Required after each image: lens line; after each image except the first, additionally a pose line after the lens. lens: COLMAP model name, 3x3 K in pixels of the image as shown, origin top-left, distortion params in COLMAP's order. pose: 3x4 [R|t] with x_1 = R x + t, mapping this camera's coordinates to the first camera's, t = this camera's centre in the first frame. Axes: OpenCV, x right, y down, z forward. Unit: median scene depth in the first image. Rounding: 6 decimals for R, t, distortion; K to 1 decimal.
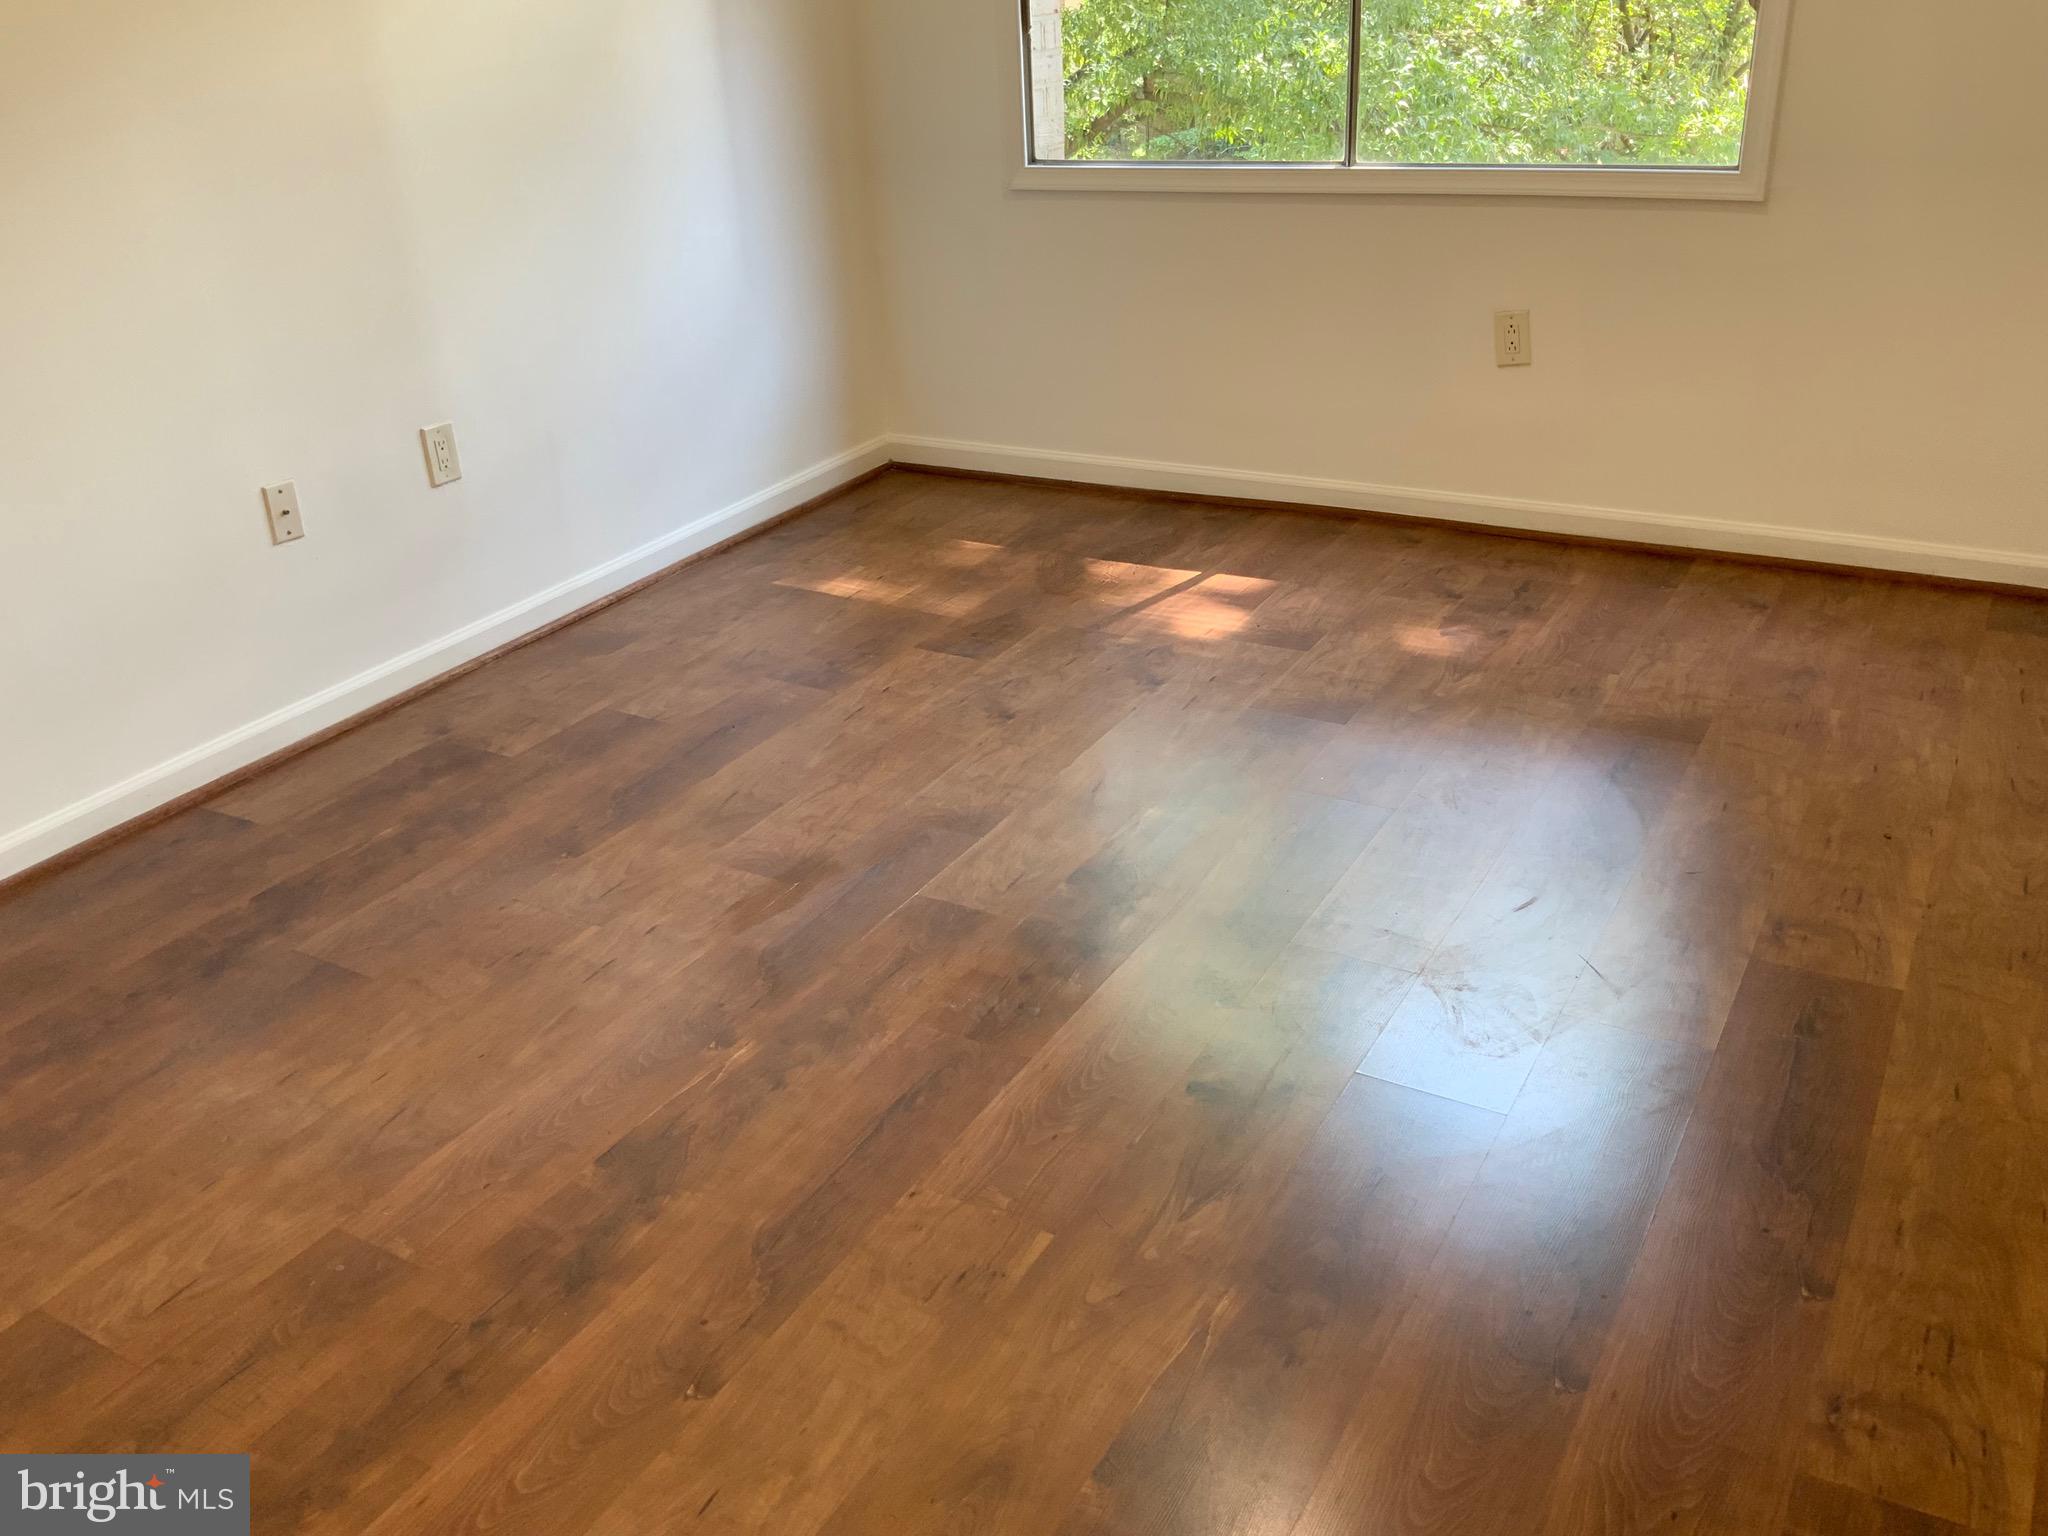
lens RADIAL K [[1748.2, 0, 1026.2], [0, 1748.2, 768.4], [0, 0, 1]] dist [0.084342, -0.152647]
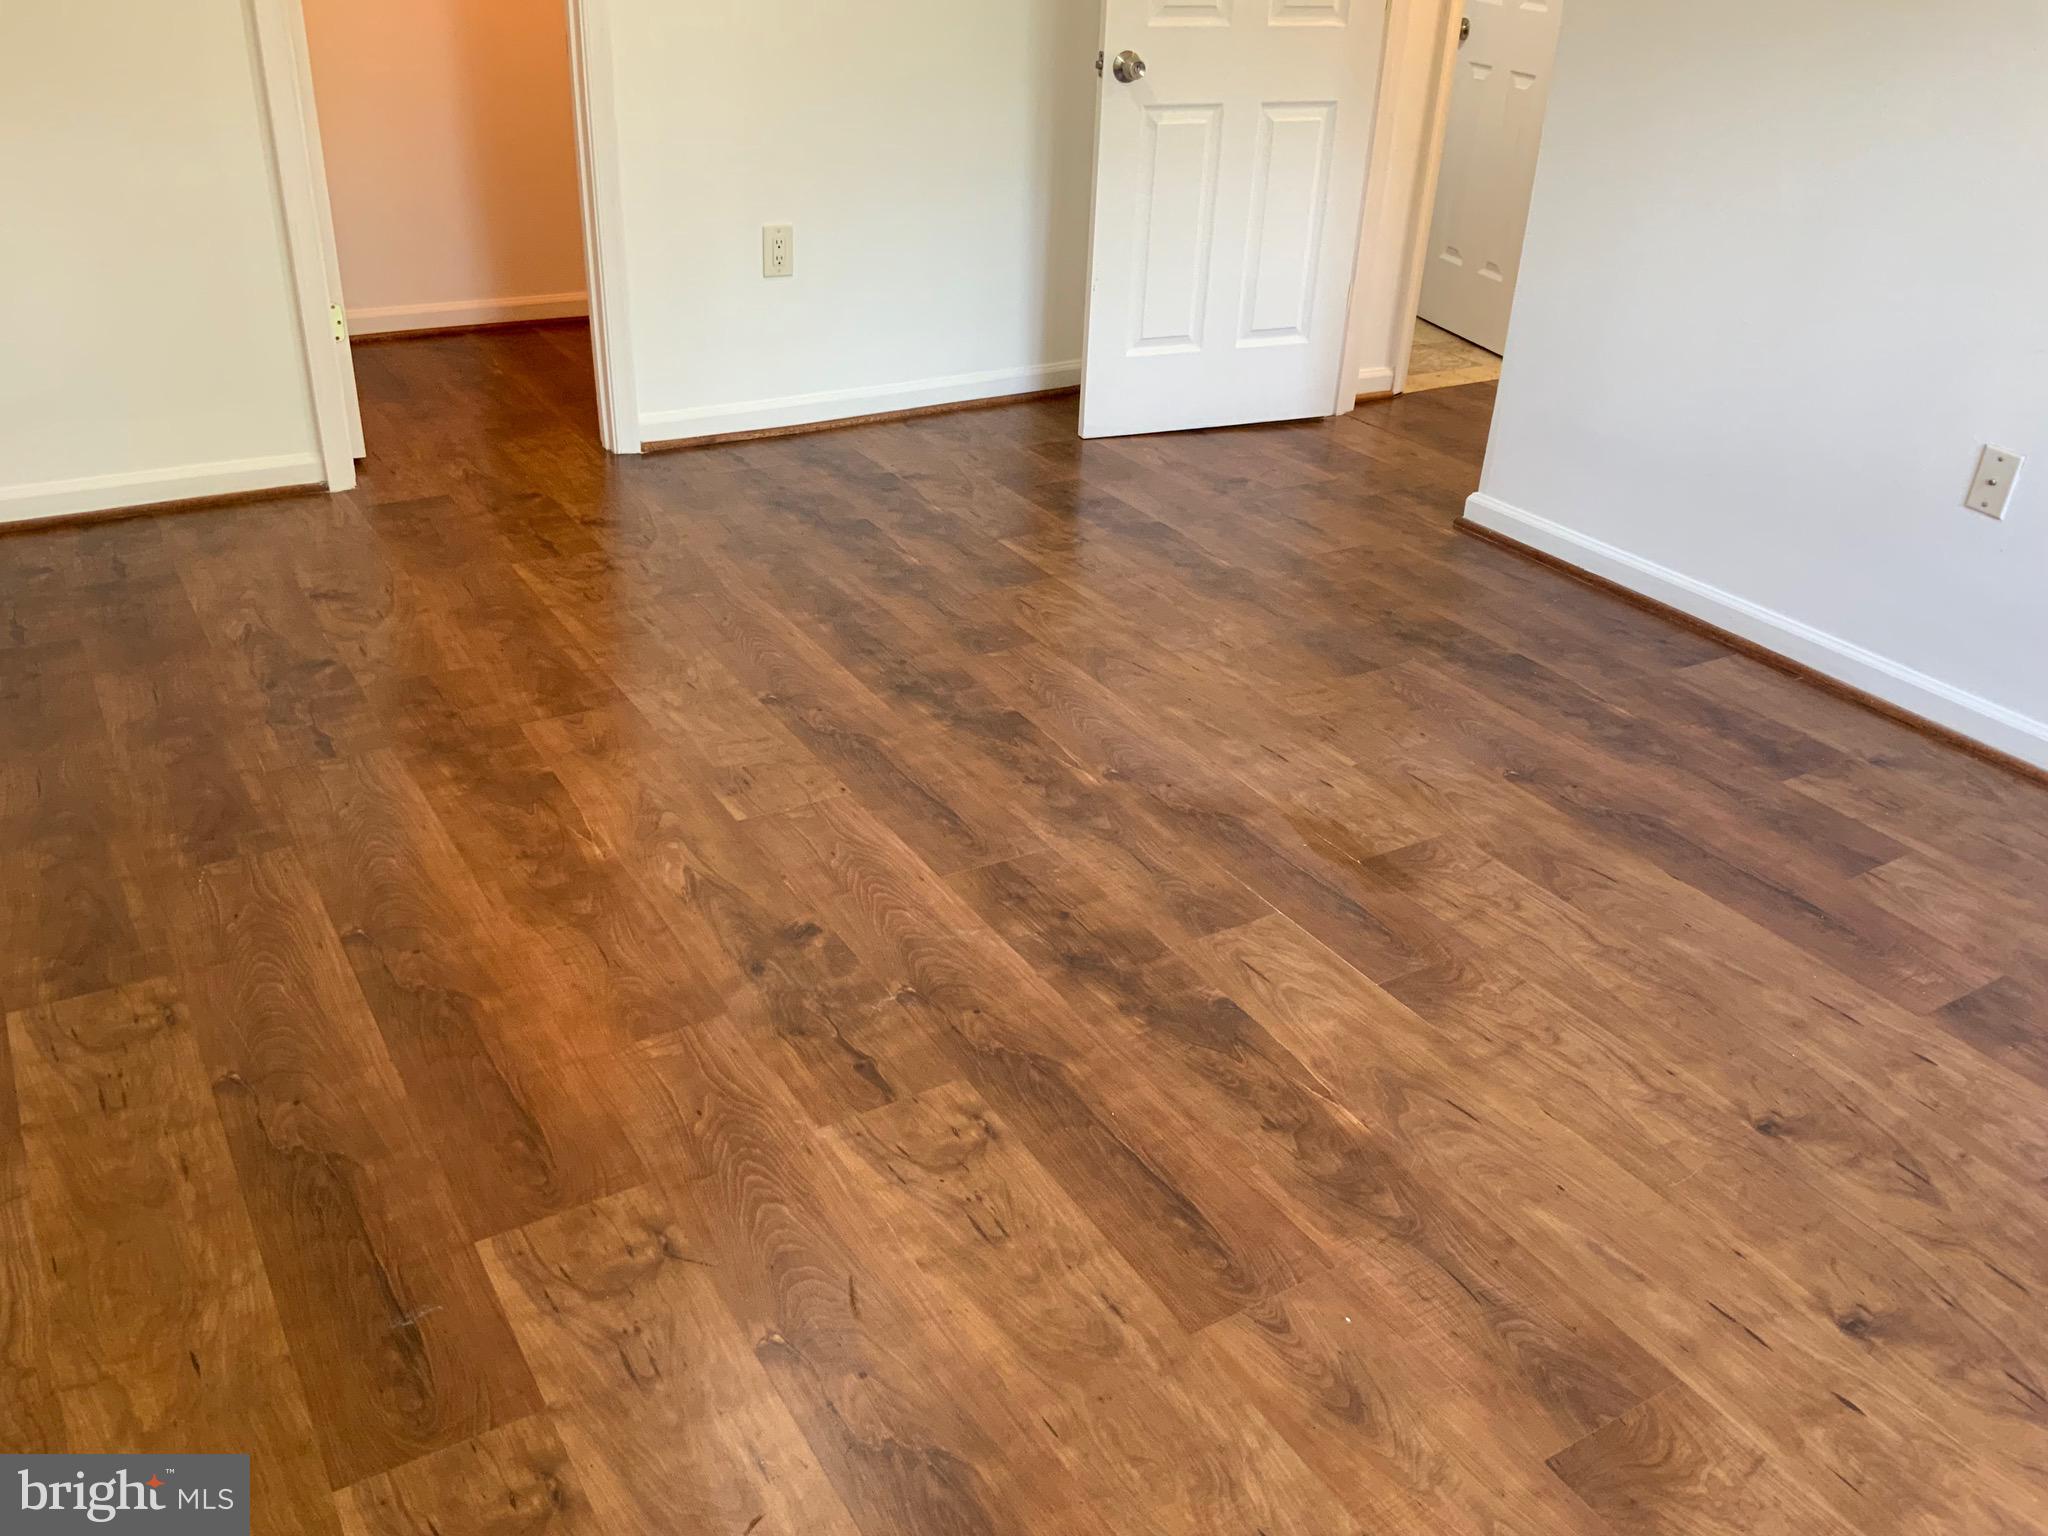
lens RADIAL K [[1748.2, 0, 1020.2], [0, 1748.2, 777.5], [0, 0, 1]] dist [0.084342, -0.152647]
pose [[-0.496309, 0.433942, -0.751912, 0.688656], [-0.379830, 0.670277, 0.637540, -0.527240], [0.780645, 0.602016, -0.167840, 1.056605]]
